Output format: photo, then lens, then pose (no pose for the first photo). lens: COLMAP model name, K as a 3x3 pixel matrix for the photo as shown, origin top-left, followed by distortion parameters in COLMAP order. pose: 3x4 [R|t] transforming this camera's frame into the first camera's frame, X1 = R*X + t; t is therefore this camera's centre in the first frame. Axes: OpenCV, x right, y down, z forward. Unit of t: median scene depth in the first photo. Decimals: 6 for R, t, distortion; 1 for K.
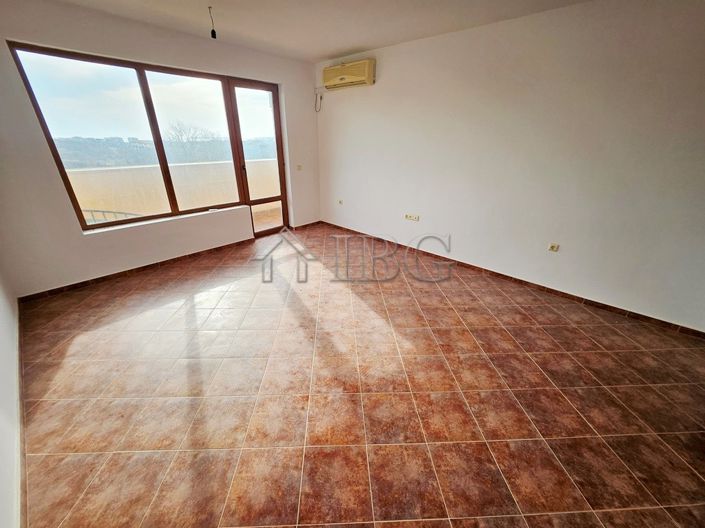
lens RADIAL K [[278.2, 0, 348.8], [0, 278.2, 261.3], [0, 0, 1]] dist [-0.000882, -0.003503]
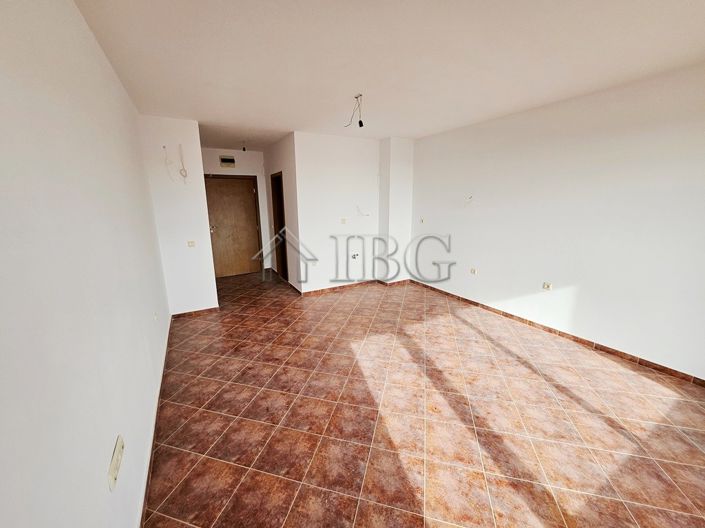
lens RADIAL K [[276.9, 0, 346.3], [0, 276.9, 262.6], [0, 0, 1]] dist [-0.000669, -0.003199]
pose [[-0.950416, -0.066304, 0.303831, -0.114242], [0.127817, 0.807383, 0.576017, -0.680421], [-0.283500, 0.586291, -0.758875, 1.517286]]
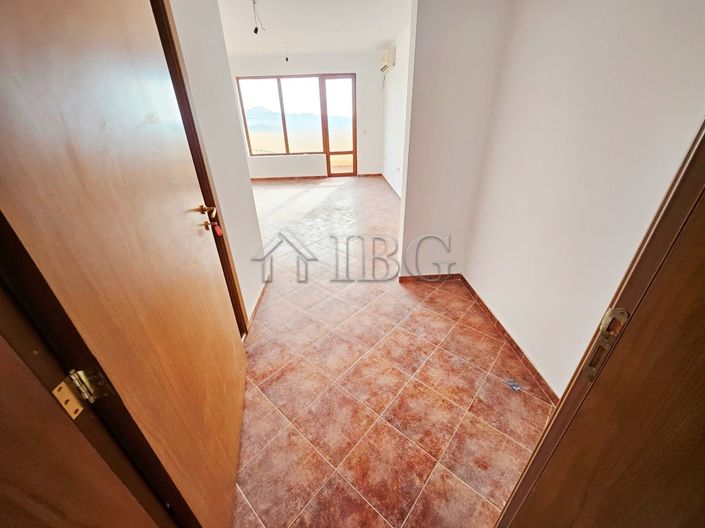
lens RADIAL K [[276.9, 0, 346.3], [0, 276.9, 262.6], [0, 0, 1]] dist [-0.000669, -0.003199]
pose [[0.717974, 0.298107, -0.629004, 1.469369], [-0.249856, 0.953801, 0.166842, 0.165227], [0.649681, 0.037372, 0.759288, -0.209358]]
